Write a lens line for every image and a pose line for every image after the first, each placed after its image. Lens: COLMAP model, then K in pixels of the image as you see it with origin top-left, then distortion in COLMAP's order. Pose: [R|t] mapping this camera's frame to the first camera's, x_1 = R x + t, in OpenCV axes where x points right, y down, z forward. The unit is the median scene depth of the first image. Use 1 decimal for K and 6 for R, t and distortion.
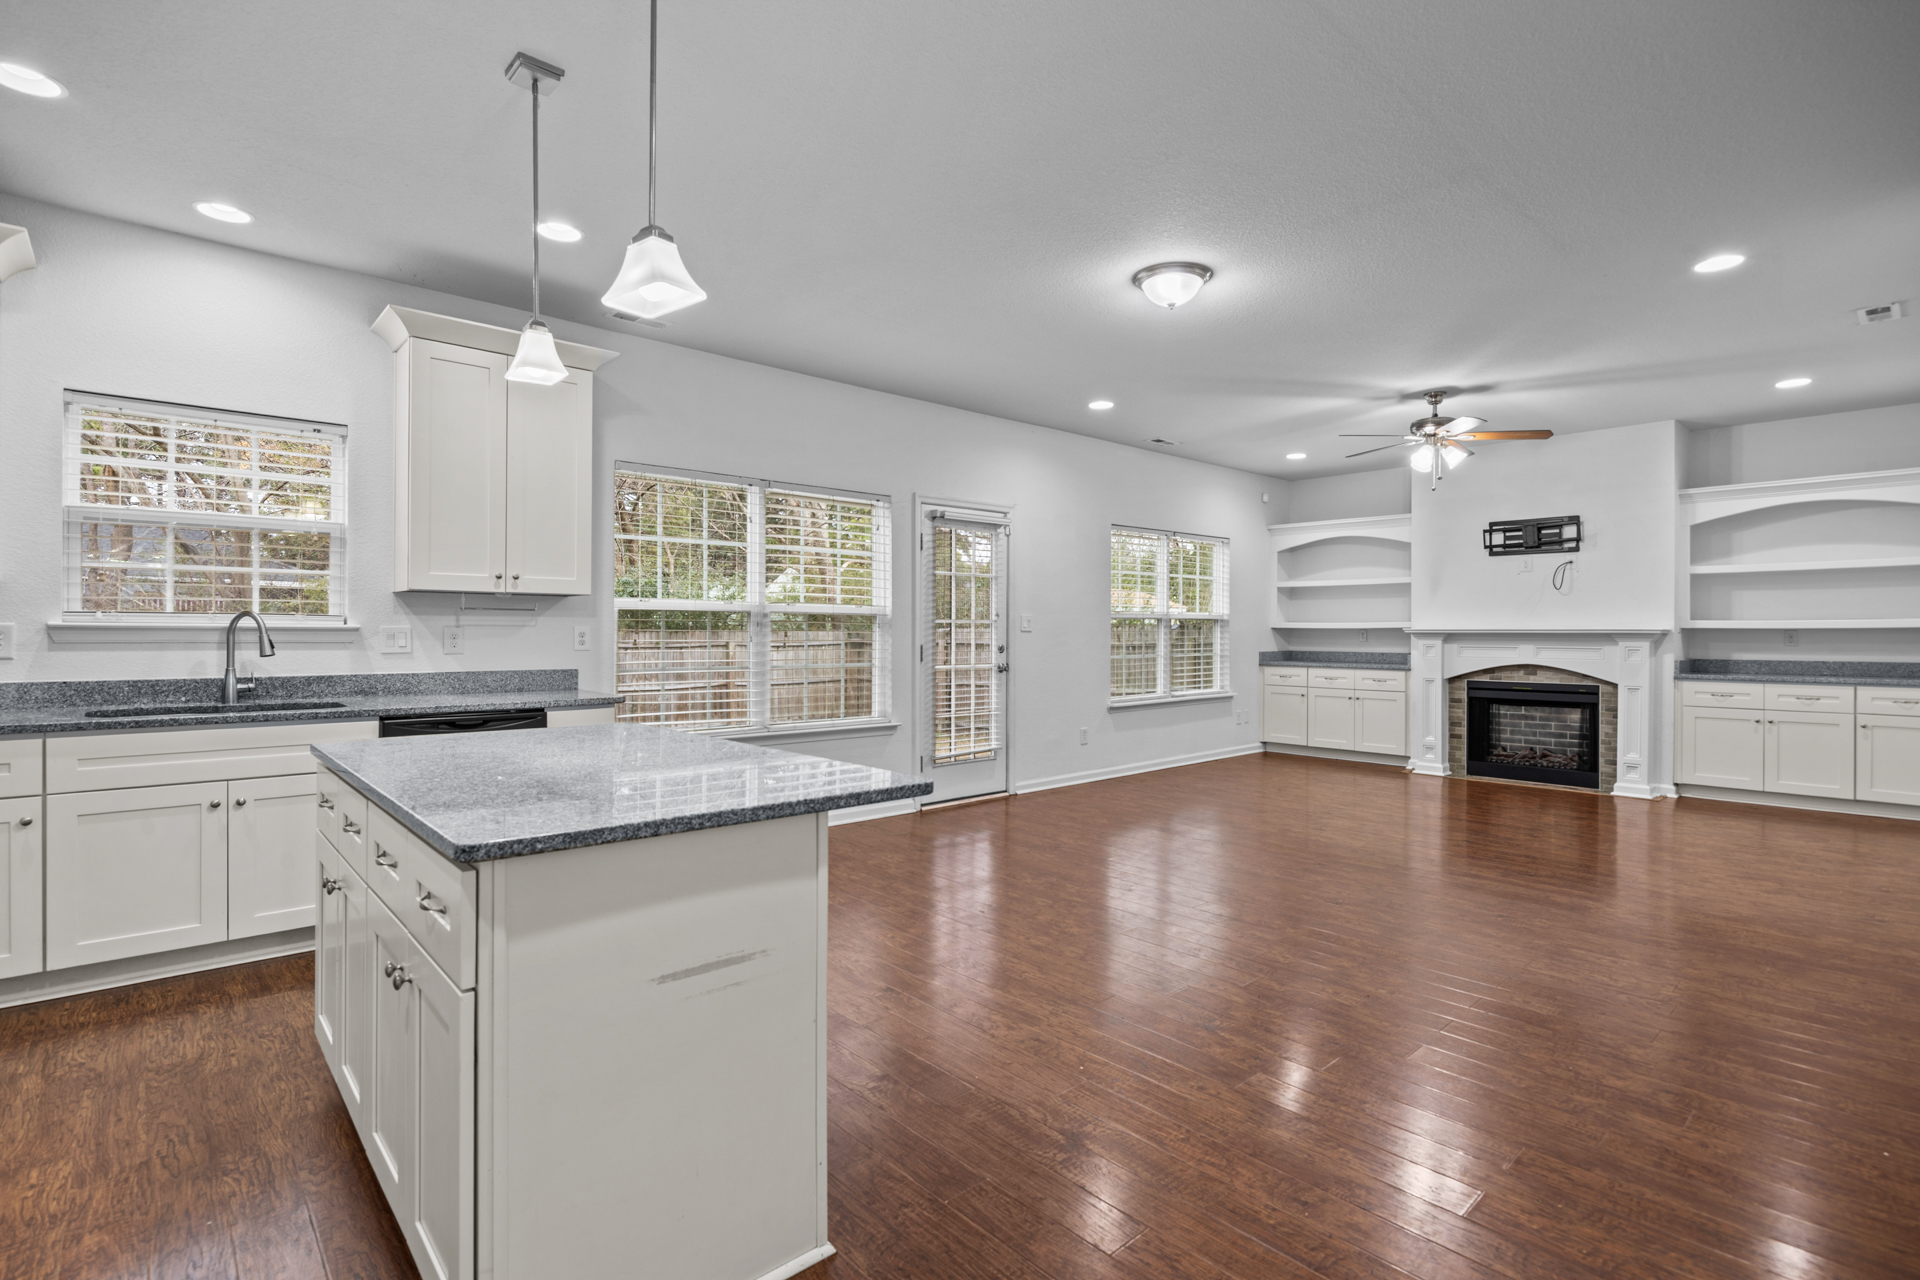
lens RADIAL K [[909.4, 0, 966.4], [0, 909.4, 634.4], [0, 0, 1]] dist [-0.005282, -0.000957]
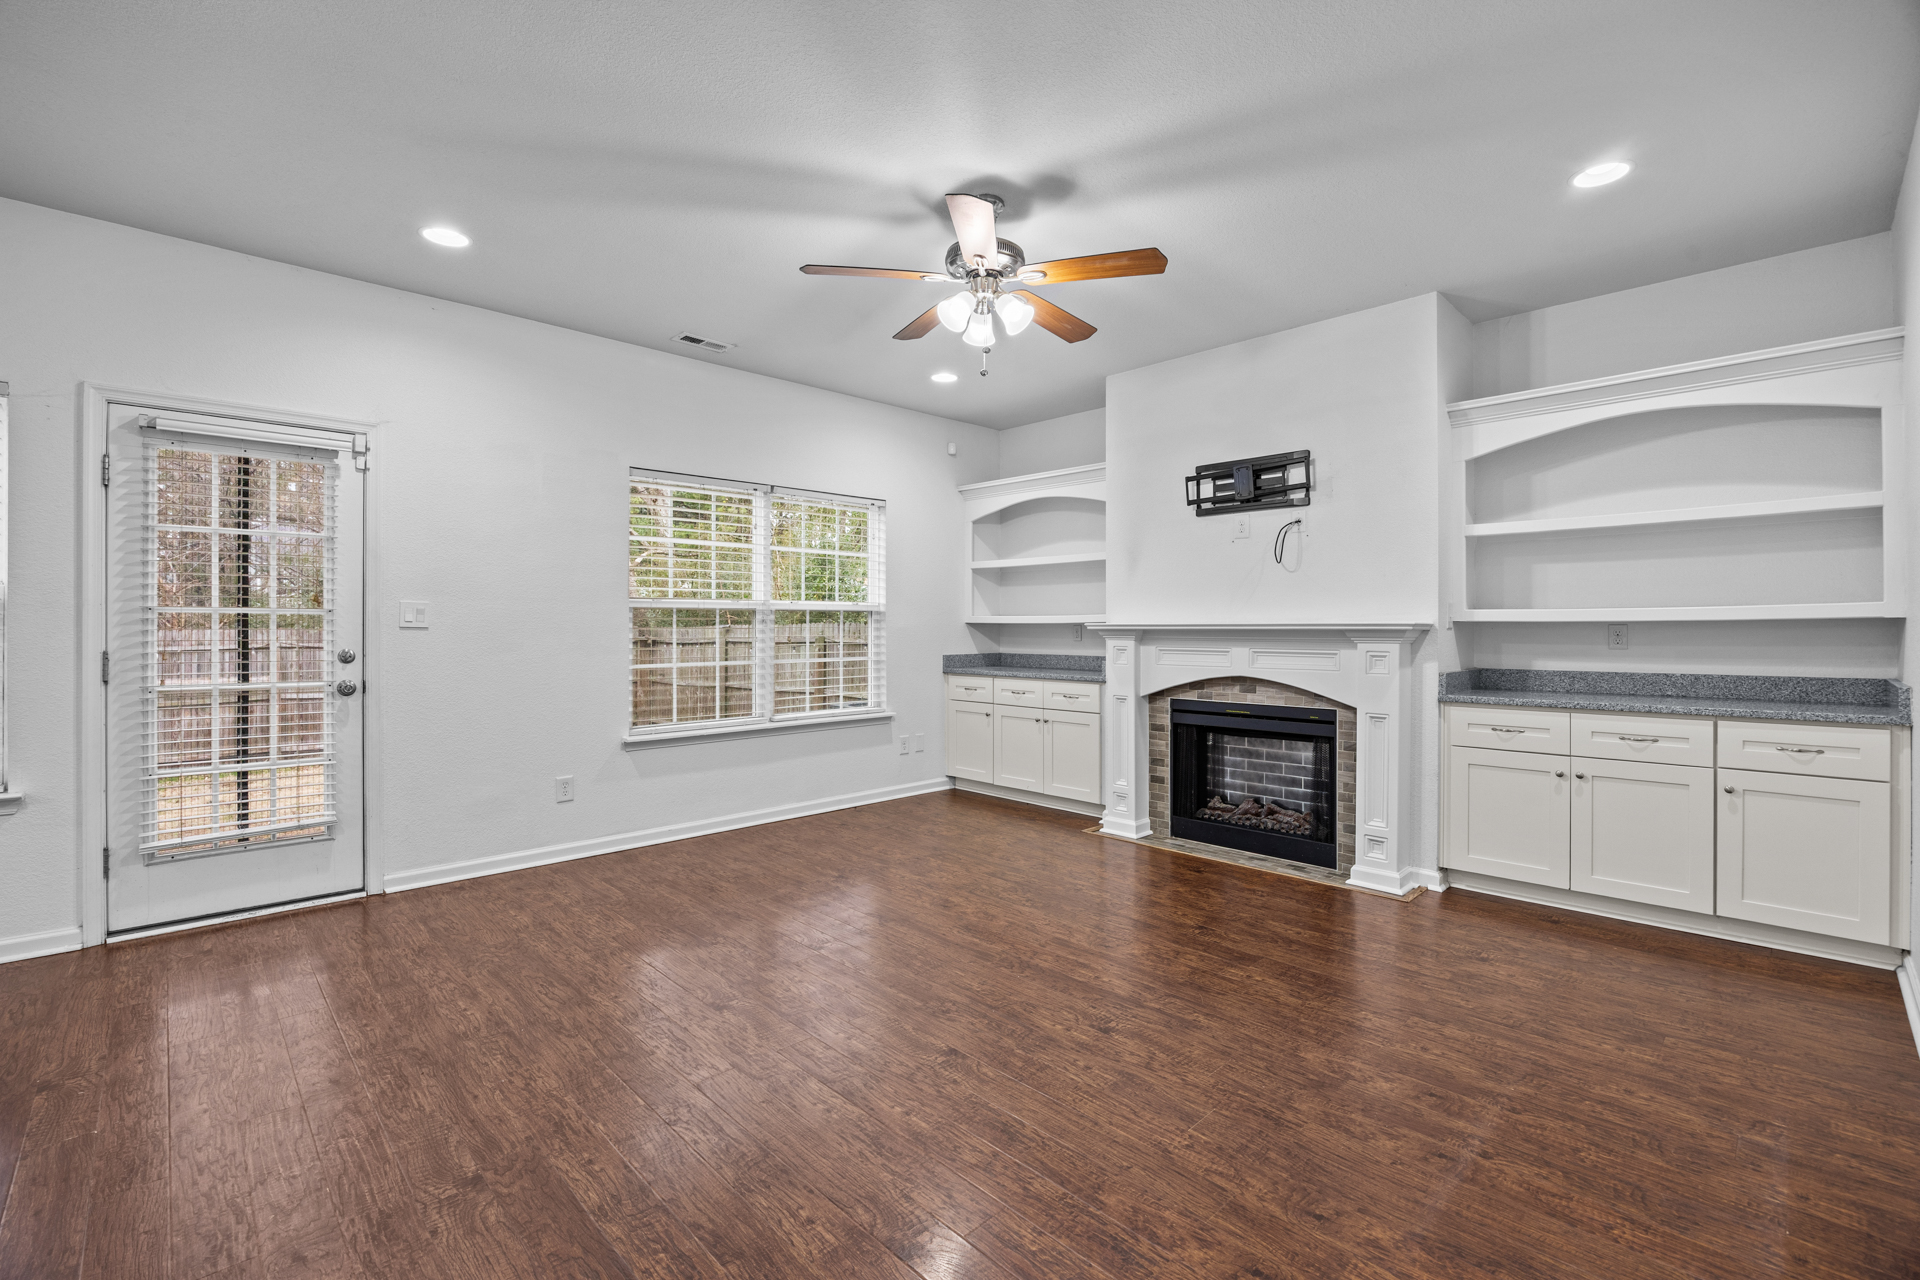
lens RADIAL K [[830.3, 0, 966.4], [0, 830.3, 628.5], [0, 0, 1]] dist [-0.015914, 0.000933]
pose [[0.999323, -0.002170, 0.036720, 0.428172], [0.002295, 0.999992, -0.003356, -0.000501], [-0.036712, 0.003438, 0.999320, 0.435062]]
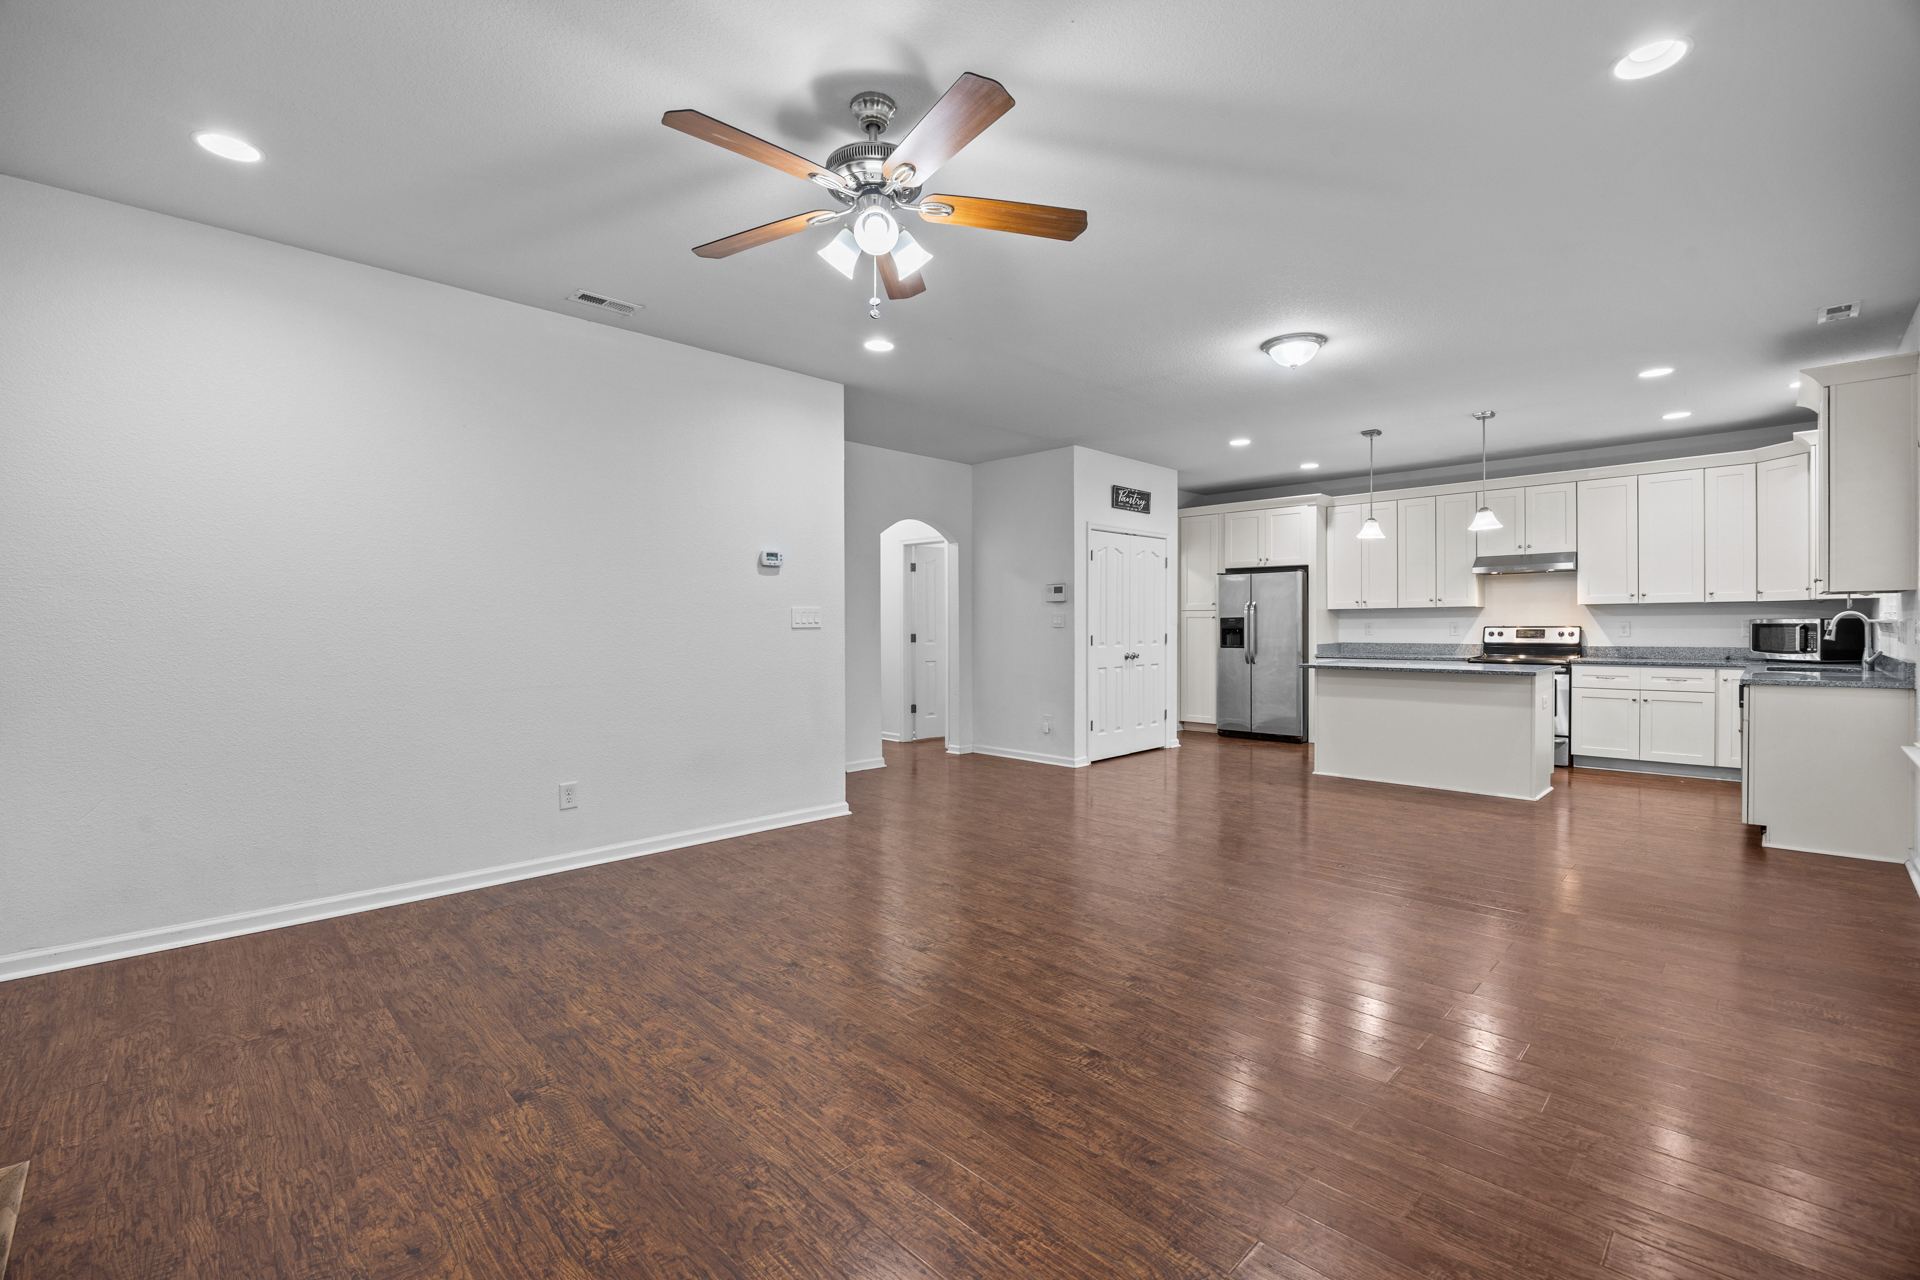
lens RADIAL K [[830.3, 0, 966.4], [0, 830.3, 628.5], [0, 0, 1]] dist [-0.015914, 0.000933]
pose [[-0.998869, 0.001636, -0.047518, 0.431810], [0.001322, 0.999977, 0.006640, -0.004265], [0.047527, 0.006570, -0.998848, 1.249744]]
